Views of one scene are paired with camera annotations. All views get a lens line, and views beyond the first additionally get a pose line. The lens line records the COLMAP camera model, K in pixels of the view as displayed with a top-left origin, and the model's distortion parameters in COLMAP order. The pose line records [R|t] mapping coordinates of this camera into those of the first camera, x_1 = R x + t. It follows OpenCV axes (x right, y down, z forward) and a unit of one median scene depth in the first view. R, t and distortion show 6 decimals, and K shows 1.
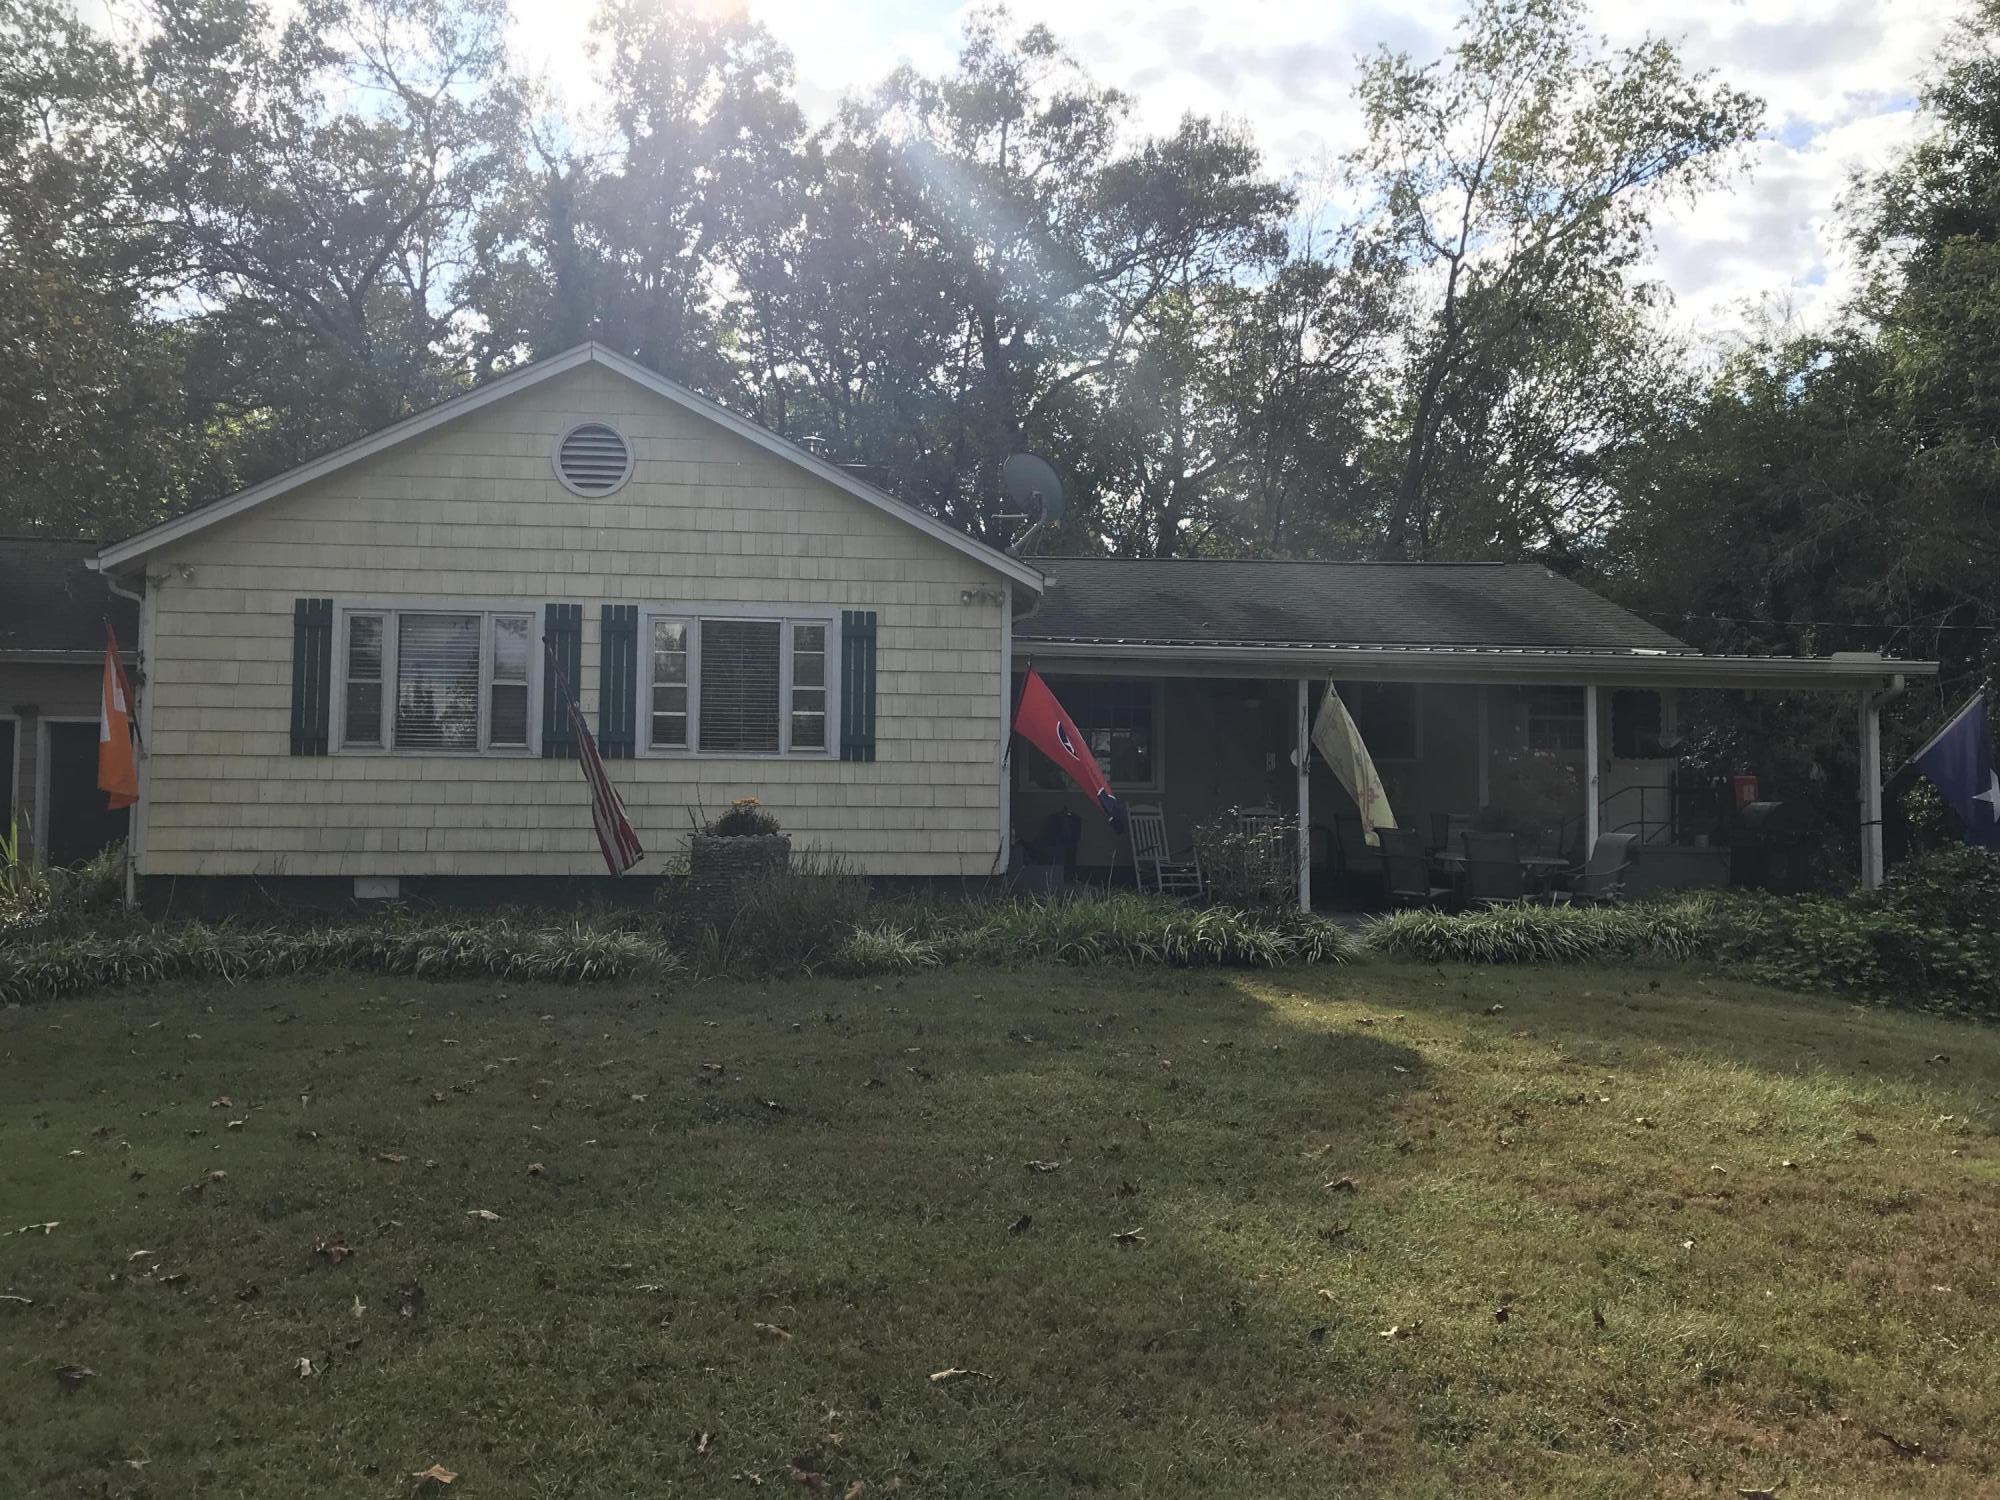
lens RADIAL K [[1639.0, 0, 1002.5], [0, 1639.0, 760.1], [0, 0, 1]] dist [0.045167, -0.021980]
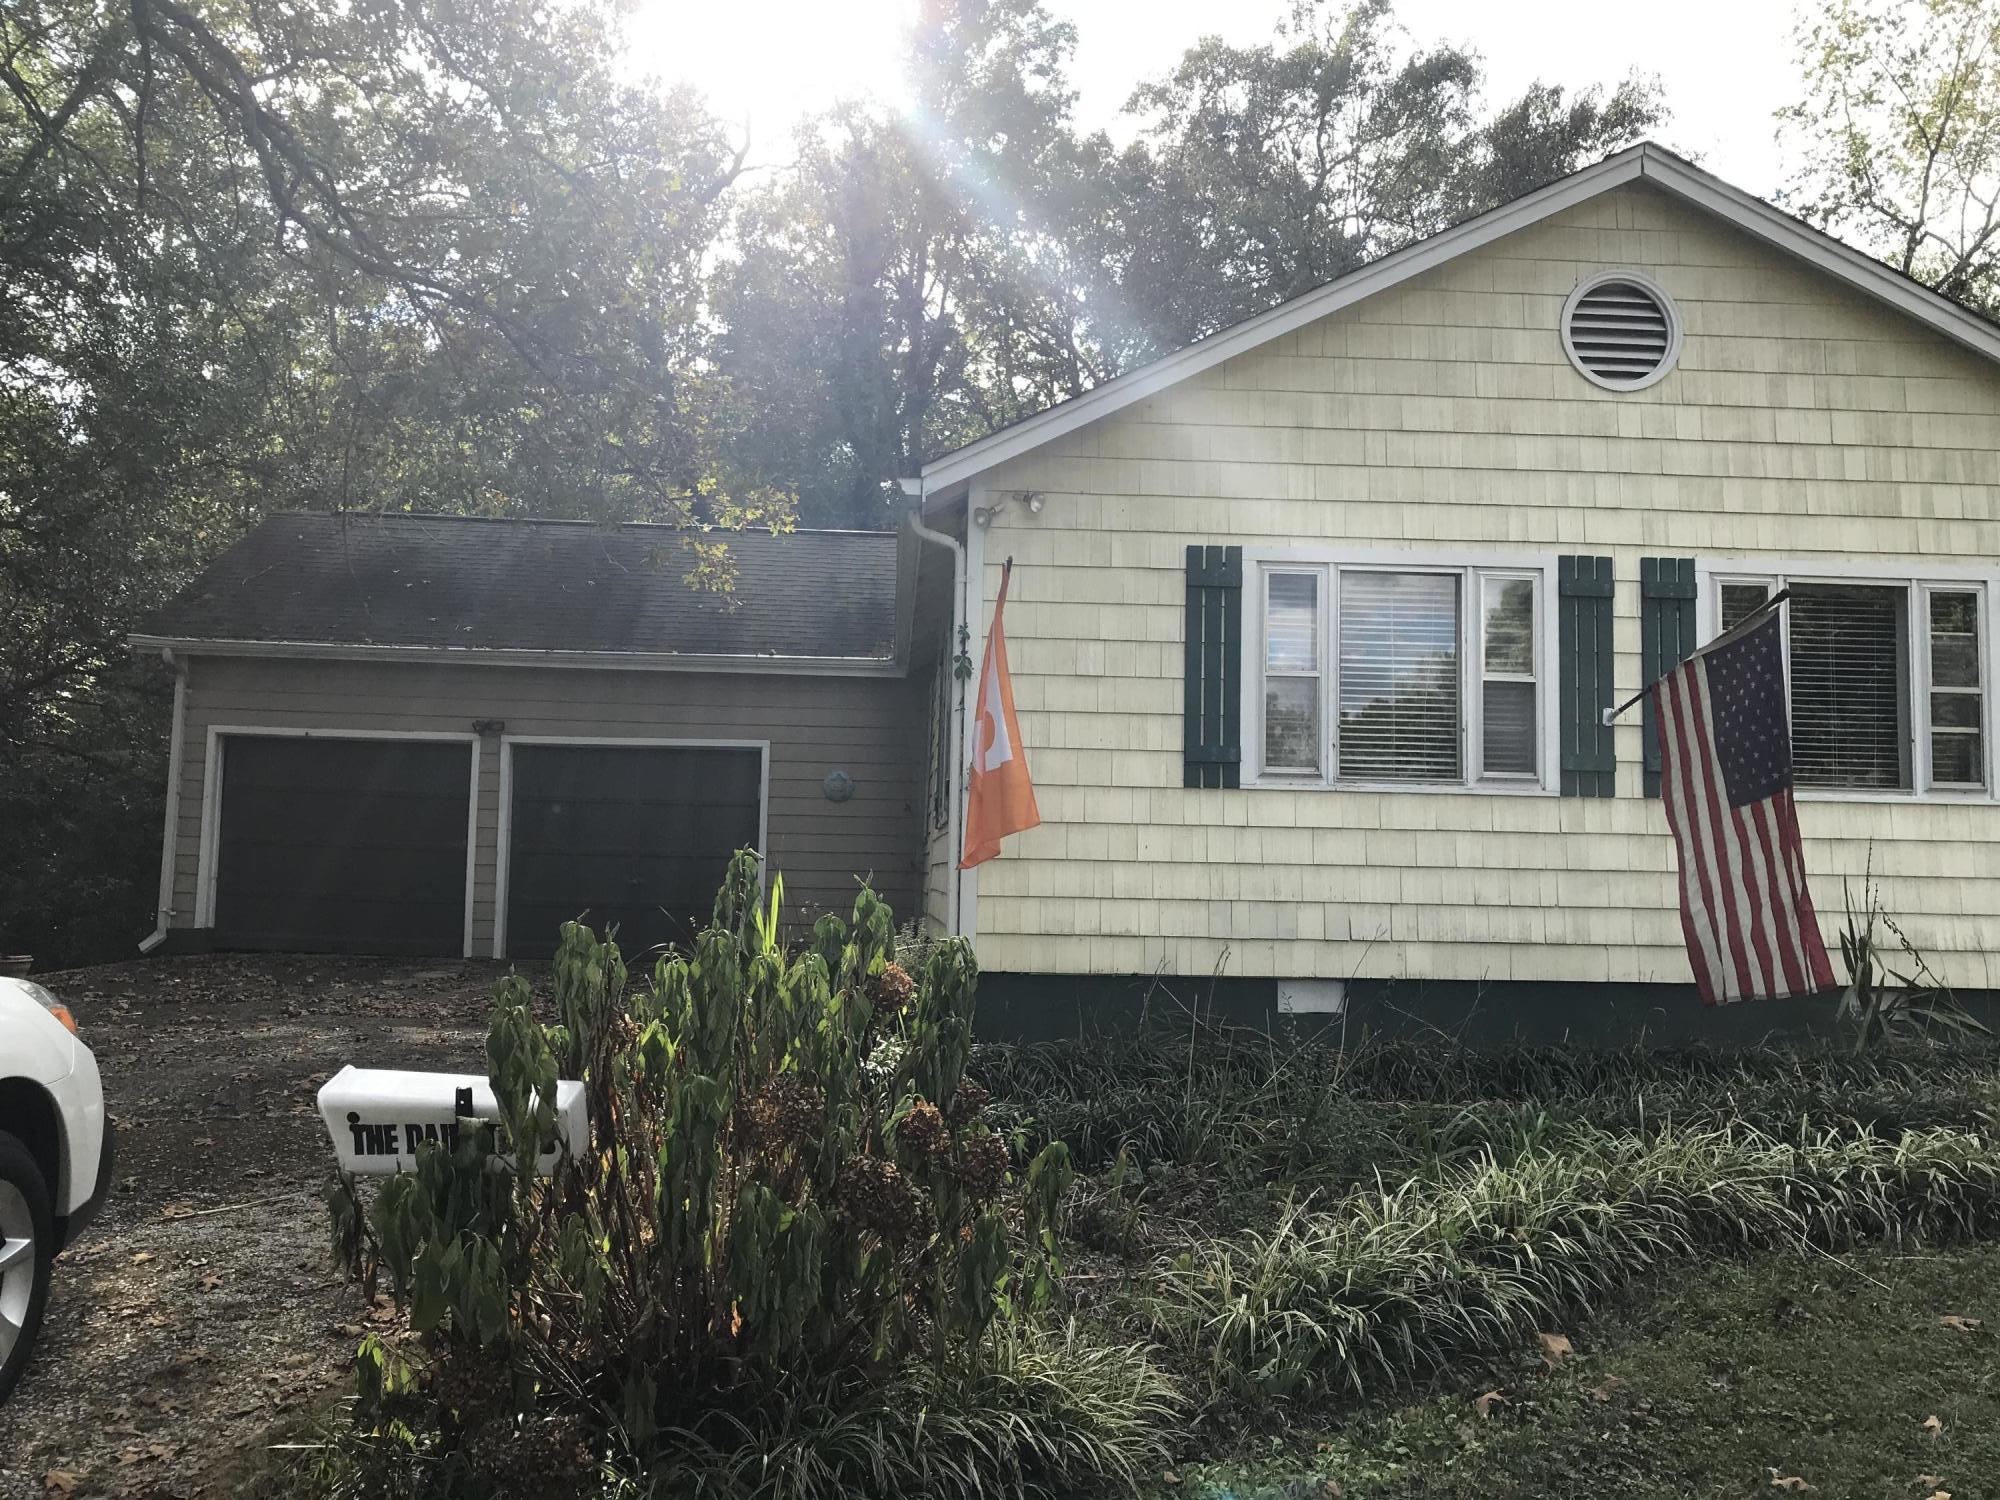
lens RADIAL K [[1639.0, 0, 999.3], [0, 1639.0, 744.5], [0, 0, 1]] dist [0.045167, -0.021980]
pose [[0.999571, 0.009097, -0.027851, -0.477642], [-0.010097, 0.999301, -0.035994, 0.004033], [0.027504, 0.036259, 0.998964, 0.354898]]
